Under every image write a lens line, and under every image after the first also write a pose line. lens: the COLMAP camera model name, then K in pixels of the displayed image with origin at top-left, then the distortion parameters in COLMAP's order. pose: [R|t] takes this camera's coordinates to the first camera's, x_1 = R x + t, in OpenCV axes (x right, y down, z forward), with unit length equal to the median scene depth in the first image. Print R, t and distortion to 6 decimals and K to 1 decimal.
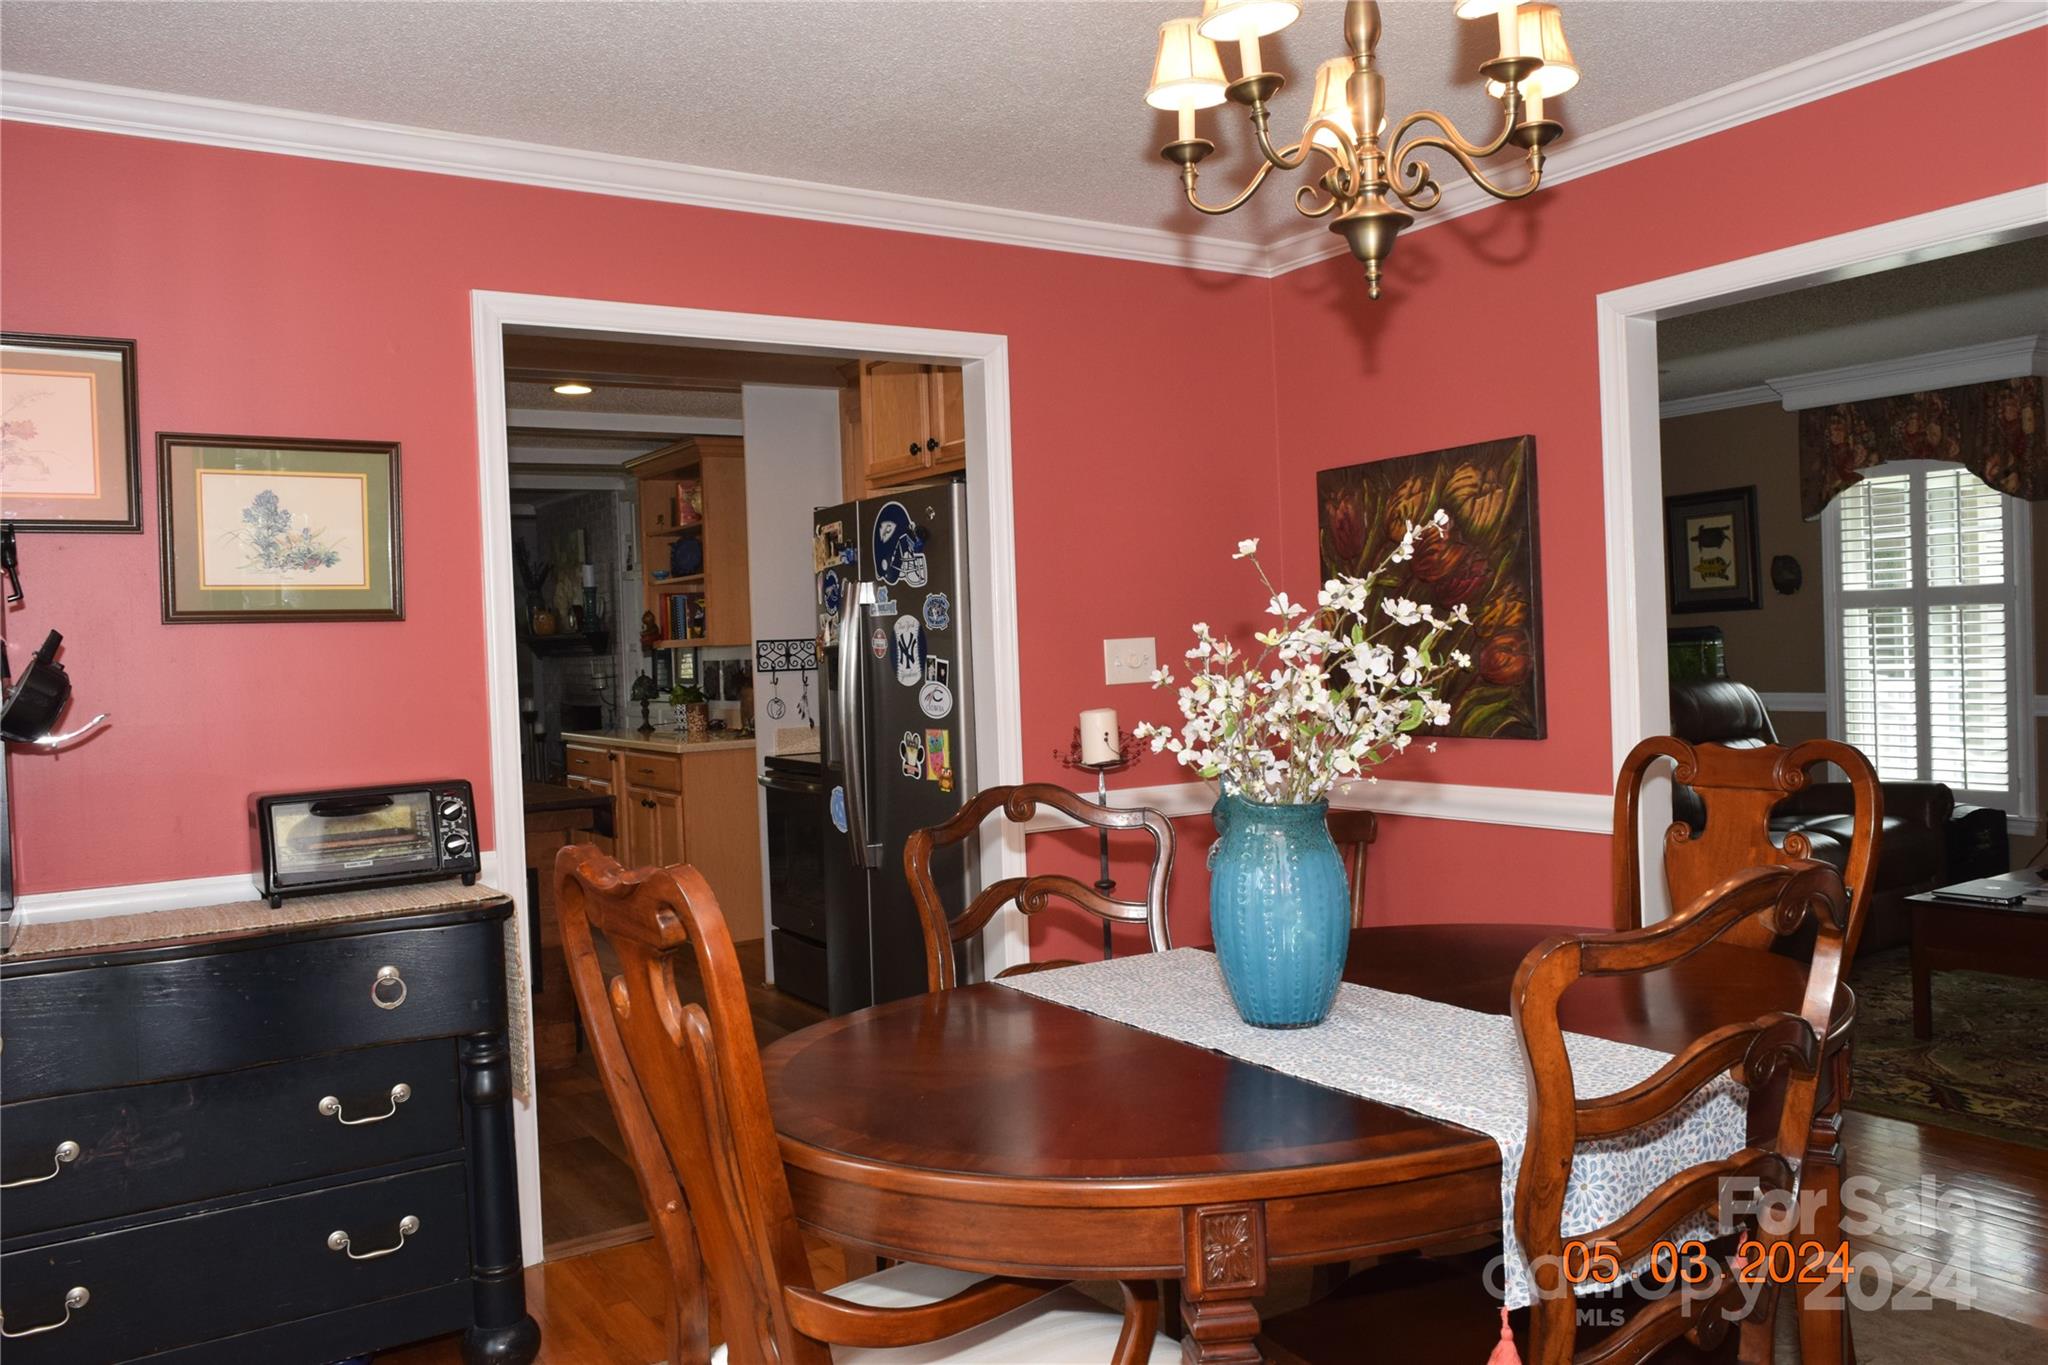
lens RADIAL K [[1585.6, 0, 1027.9], [0, 1585.6, 673.5], [0, 0, 1]] dist [-0.019980, 0.008218]
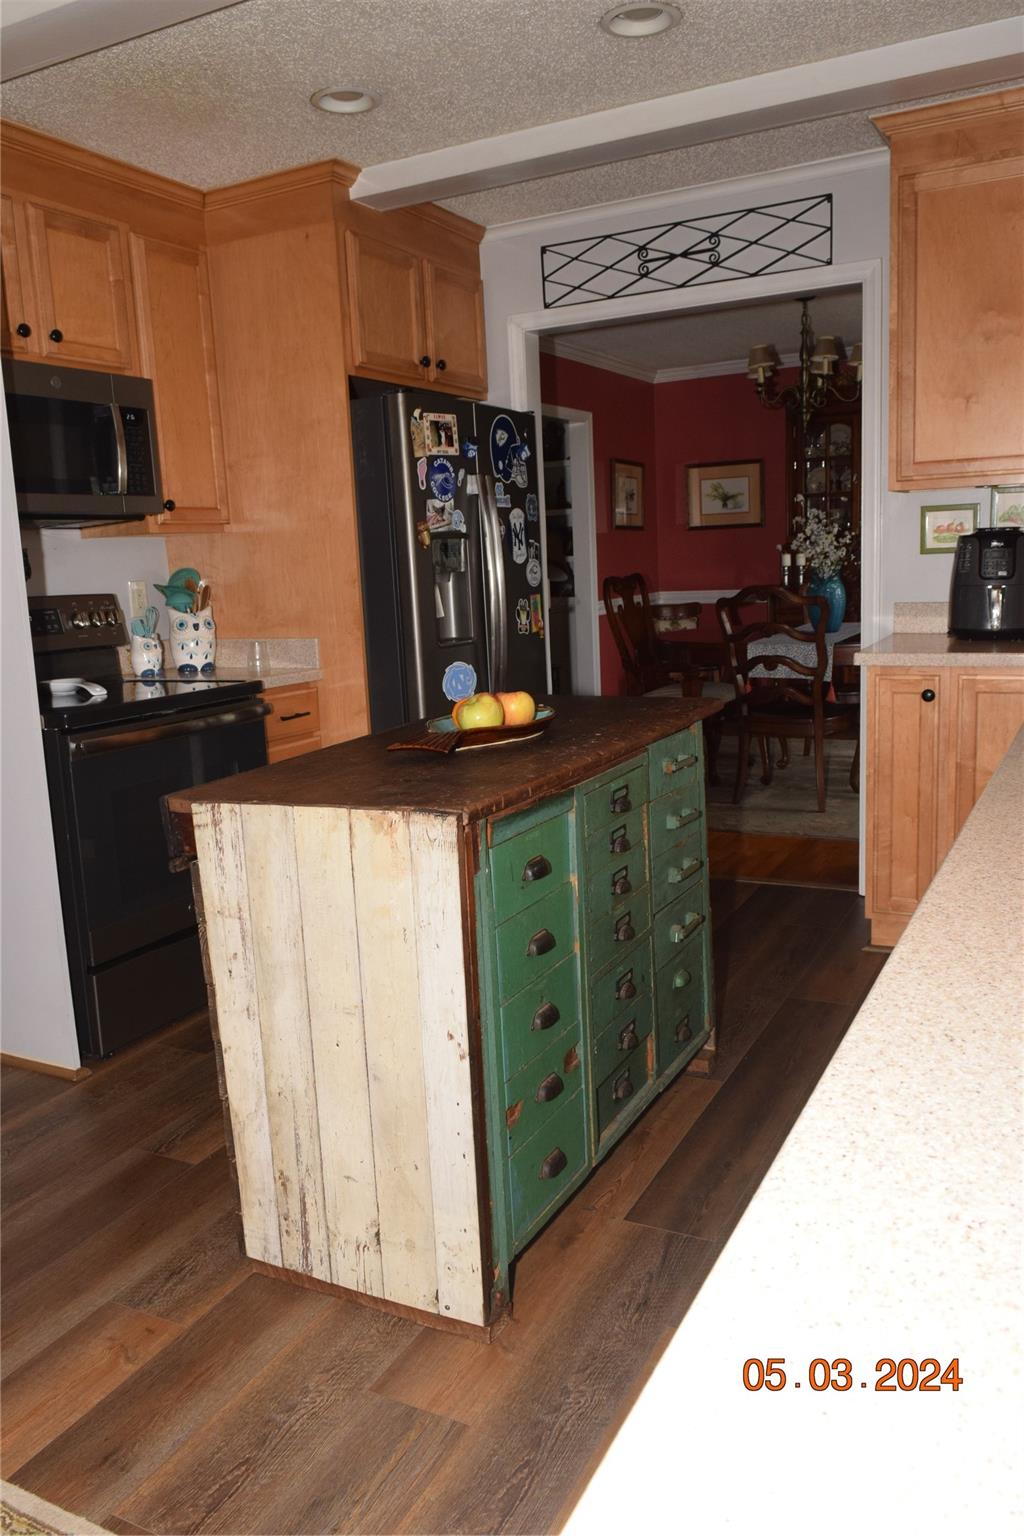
lens RADIAL K [[1189.2, 0, 501.2], [0, 1189.2, 772.5], [0, 0, 1]] dist [-0.019980, 0.008218]
pose [[-0.488746, -0.097390, 0.866973, -0.923098], [0.083878, 0.983901, 0.157810, 0.021184], [-0.868385, 0.149849, -0.472708, 1.485587]]
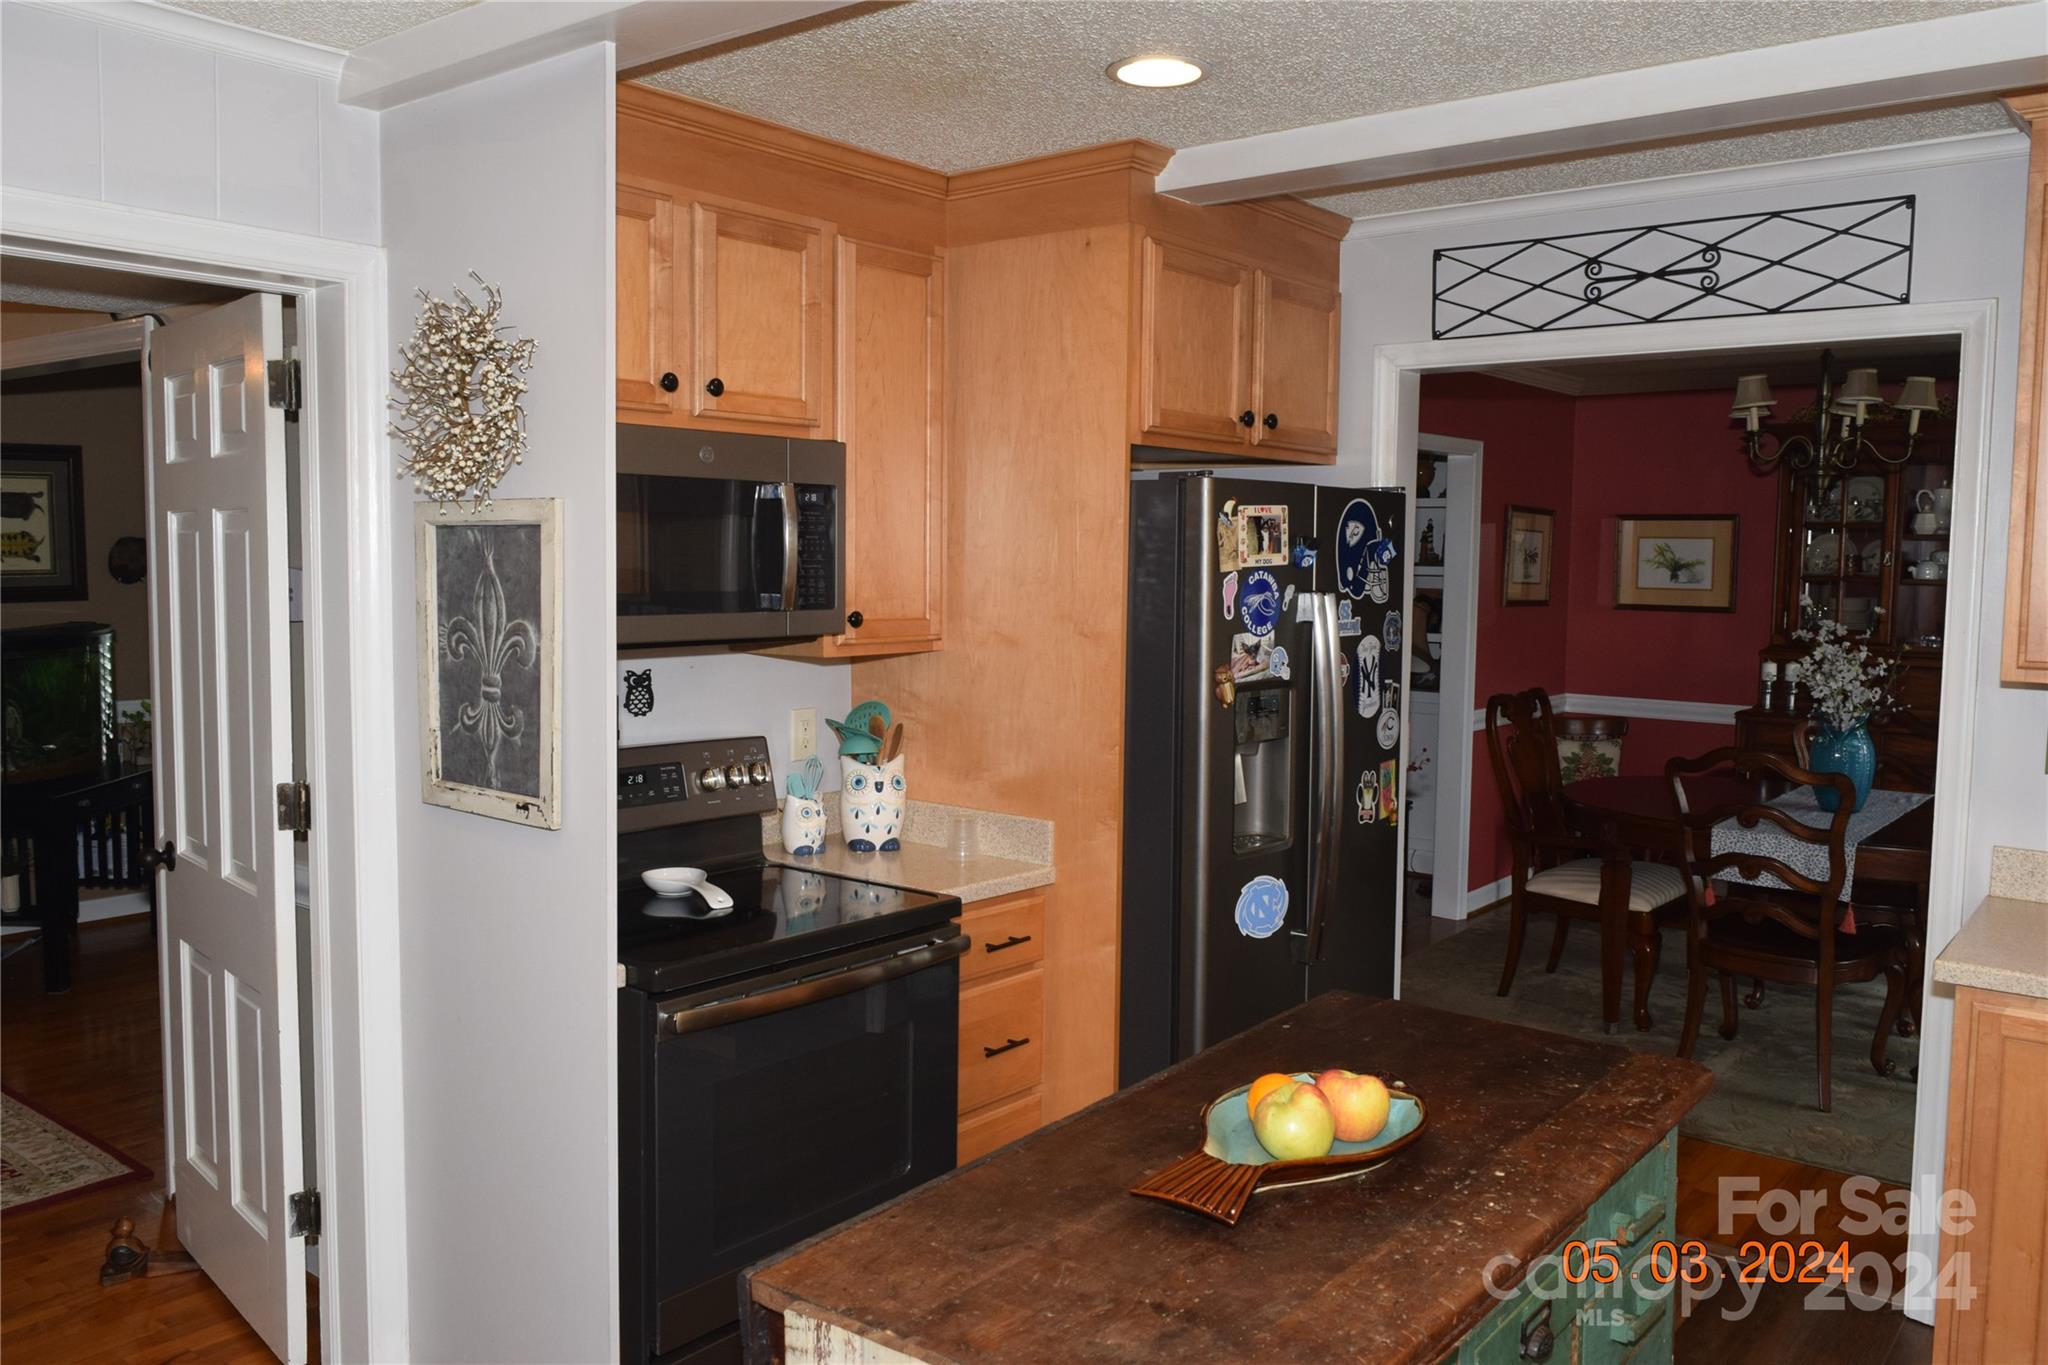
lens RADIAL K [[1585.6, 0, 1024.5], [0, 1585.6, 671.5], [0, 0, 1]] dist [-0.019980, 0.008218]
pose [[-0.319407, -0.041555, 0.946706, -0.817178], [0.019469, 0.998539, 0.050398, -0.063203], [-0.947418, 0.034529, -0.318131, 1.432217]]
